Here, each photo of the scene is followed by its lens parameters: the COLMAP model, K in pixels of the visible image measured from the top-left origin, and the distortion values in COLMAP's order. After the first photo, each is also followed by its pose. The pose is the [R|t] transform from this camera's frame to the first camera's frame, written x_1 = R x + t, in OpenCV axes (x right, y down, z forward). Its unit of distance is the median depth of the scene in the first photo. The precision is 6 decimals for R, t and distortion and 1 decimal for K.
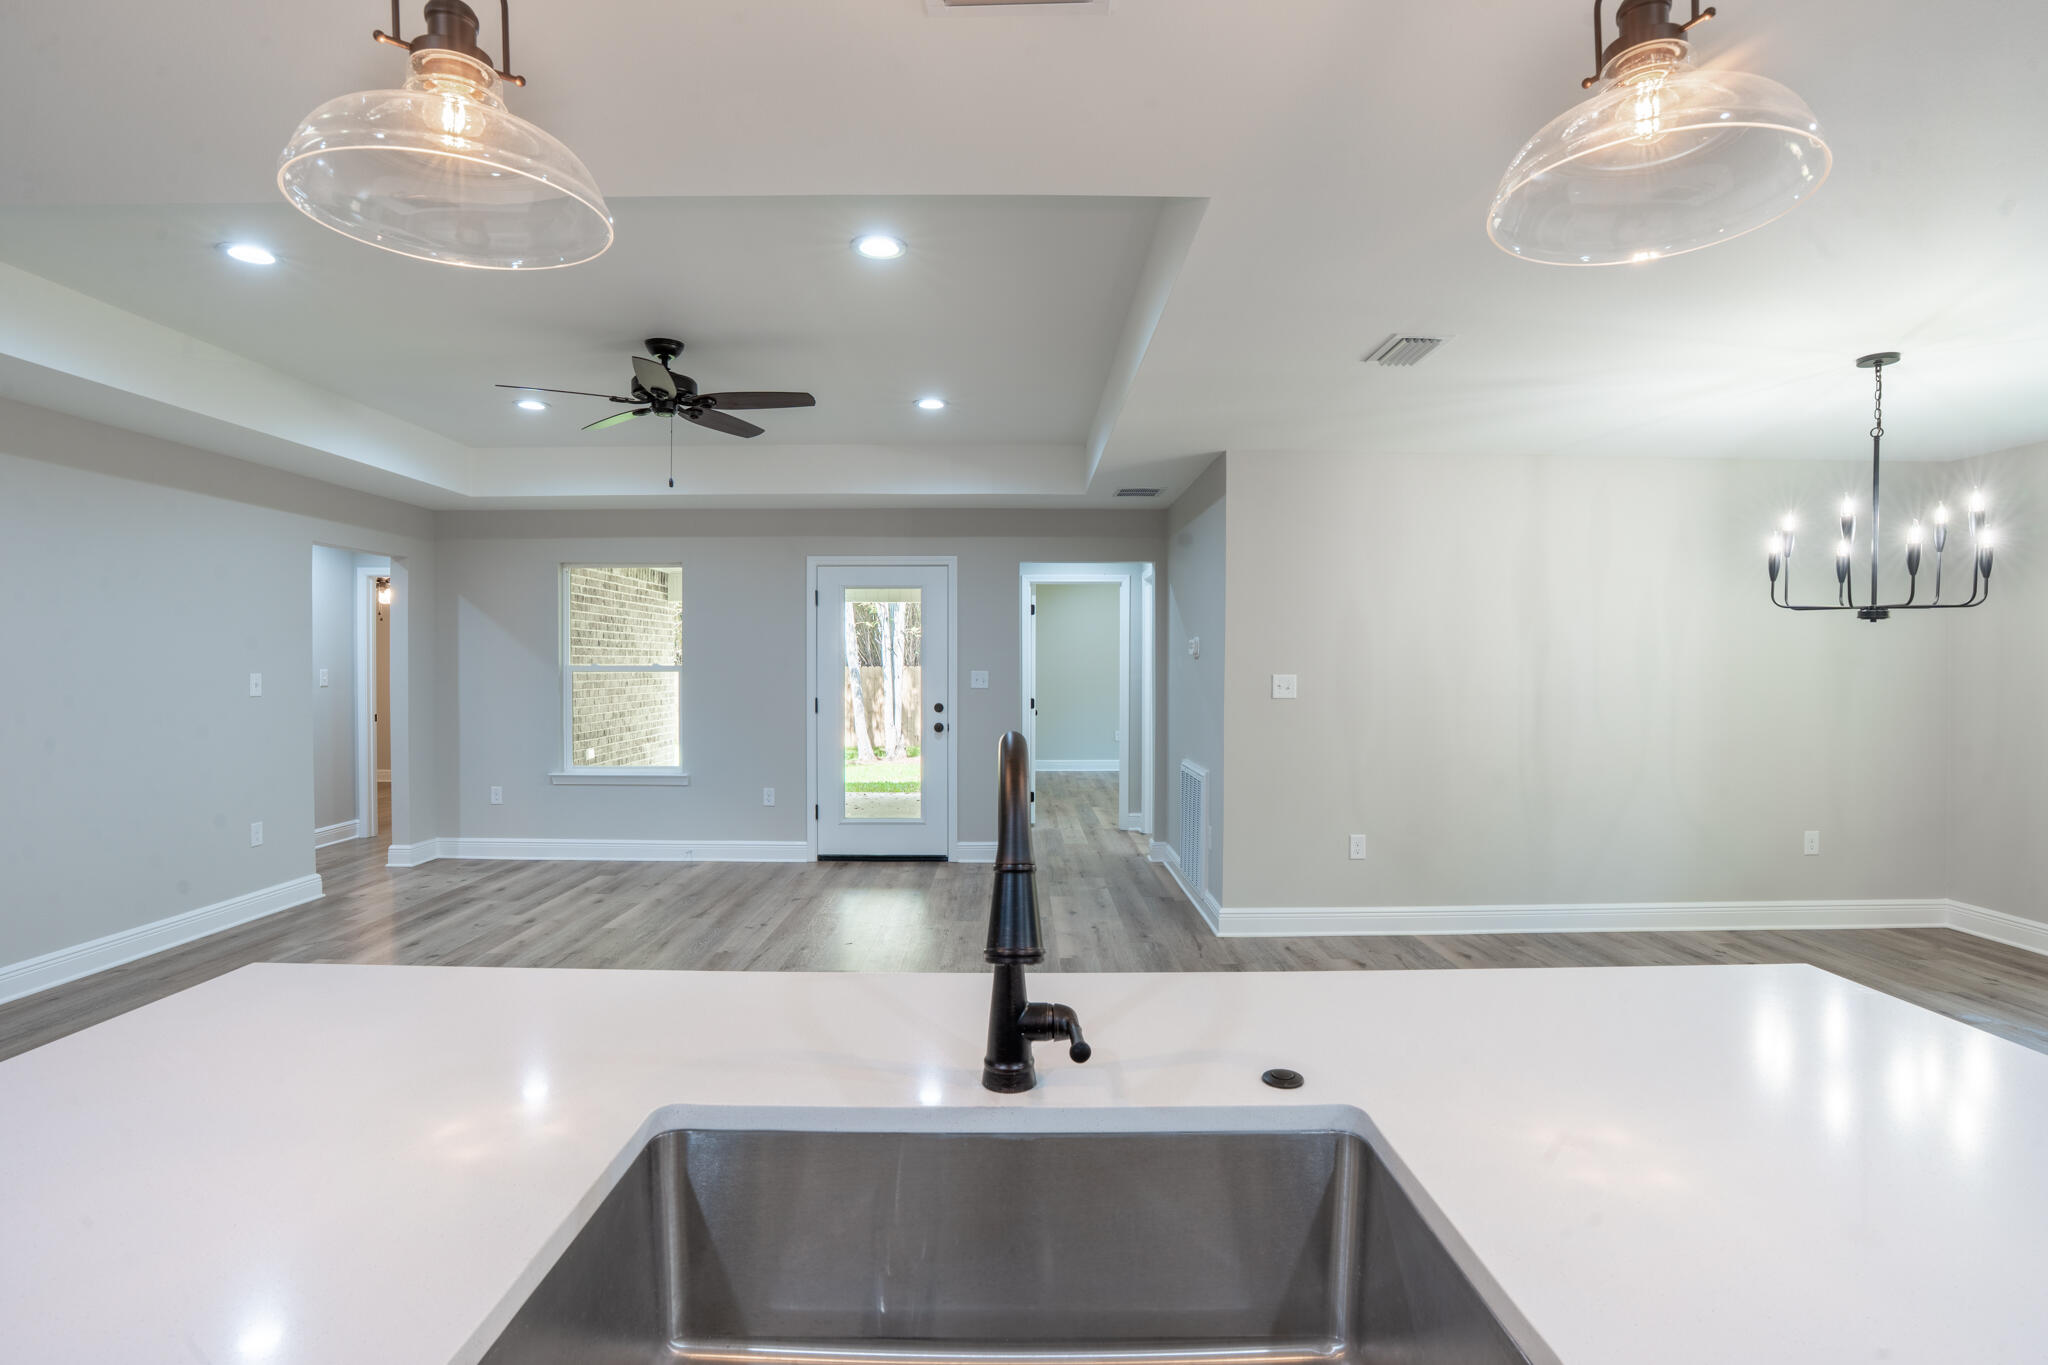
lens RADIAL K [[978.9, 0, 1022.7], [0, 978.9, 676.4], [0, 0, 1]] dist [-0.069971, 0.027332]
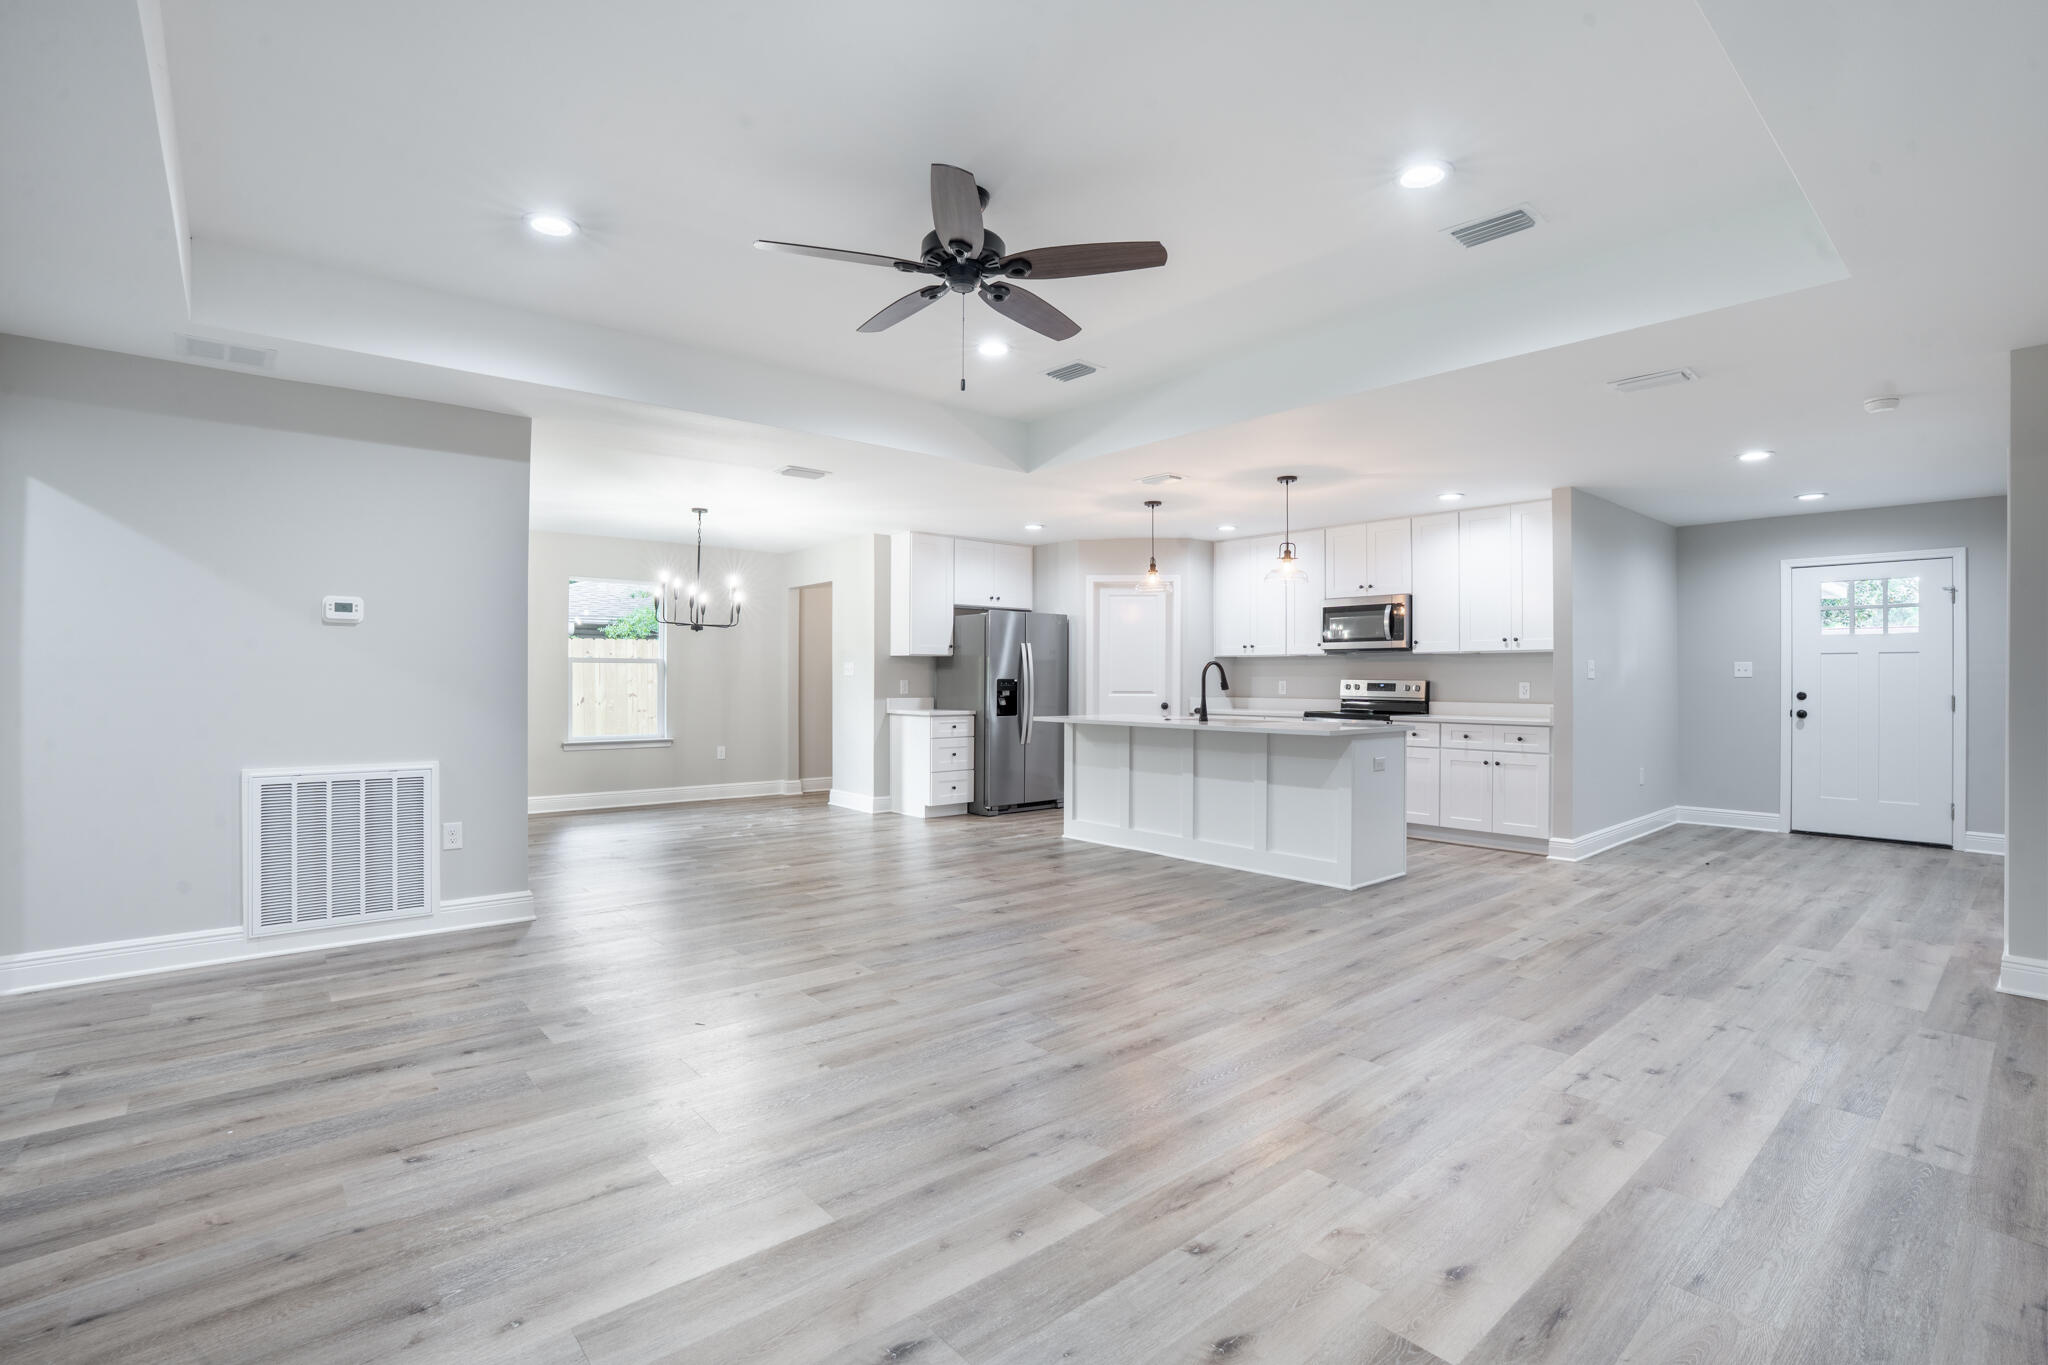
lens RADIAL K [[947.0, 0, 1023.4], [0, 947.0, 673.9], [0, 0, 1]] dist [-0.067680, 0.024265]
pose [[-0.645946, -0.000318, 0.763383, -0.596302], [0.005089, 0.999976, 0.004723, 0.016109], [-0.763366, 0.006936, -0.645929, 0.893110]]
